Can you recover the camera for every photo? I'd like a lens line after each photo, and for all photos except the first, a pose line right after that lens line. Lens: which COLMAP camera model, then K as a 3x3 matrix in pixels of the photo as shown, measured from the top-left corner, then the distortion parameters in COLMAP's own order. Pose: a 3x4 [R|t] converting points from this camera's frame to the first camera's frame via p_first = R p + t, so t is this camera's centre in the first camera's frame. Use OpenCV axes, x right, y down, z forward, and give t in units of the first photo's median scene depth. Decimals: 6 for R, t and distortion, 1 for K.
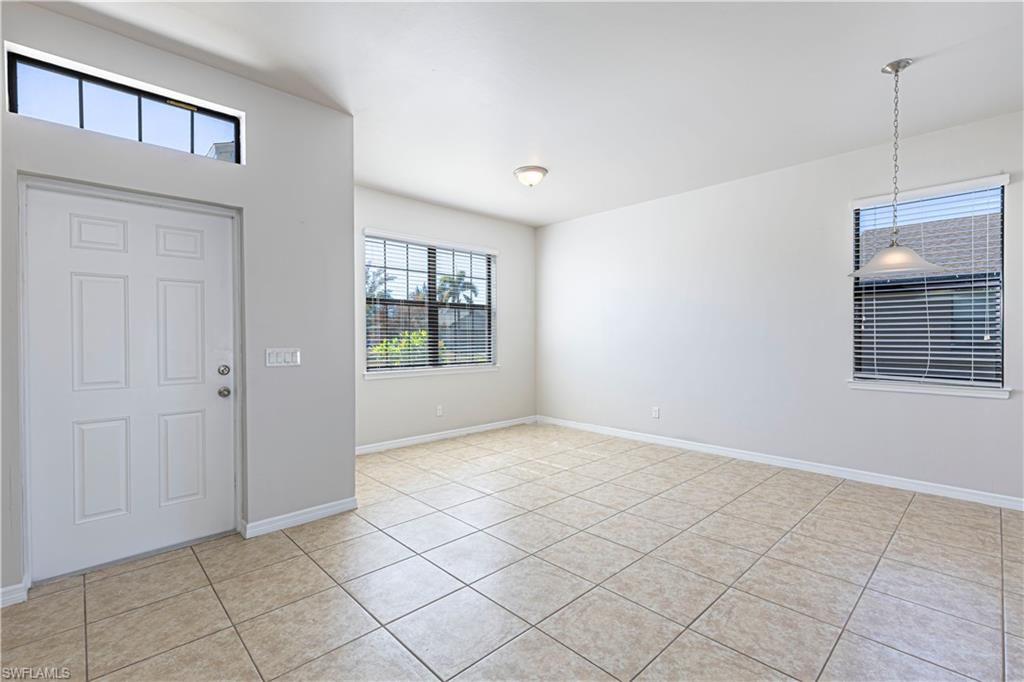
lens RADIAL K [[460.1, 0, 515.5], [0, 460.1, 340.2], [0, 0, 1]] dist [0.004547, 0.001123]
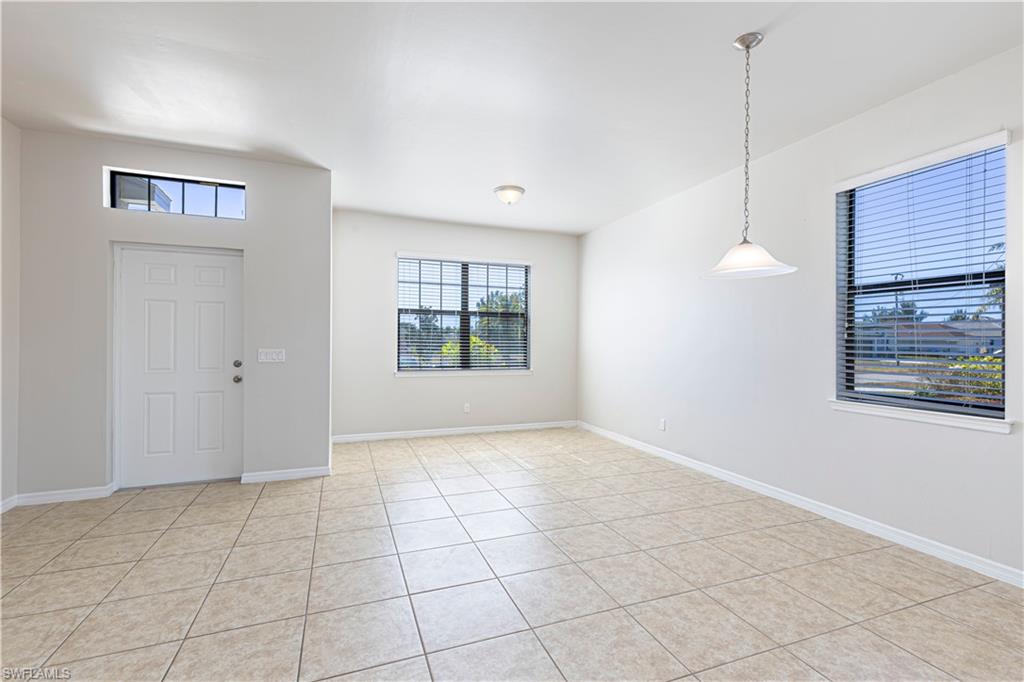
lens RADIAL K [[460.1, 0, 519.9], [0, 460.1, 339.7], [0, 0, 1]] dist [0.004547, 0.001123]
pose [[0.922664, 0.007916, -0.385524, 0.869083], [-0.013509, 0.999839, -0.011799, -0.004777], [0.385369, 0.016094, 0.922622, 0.026539]]
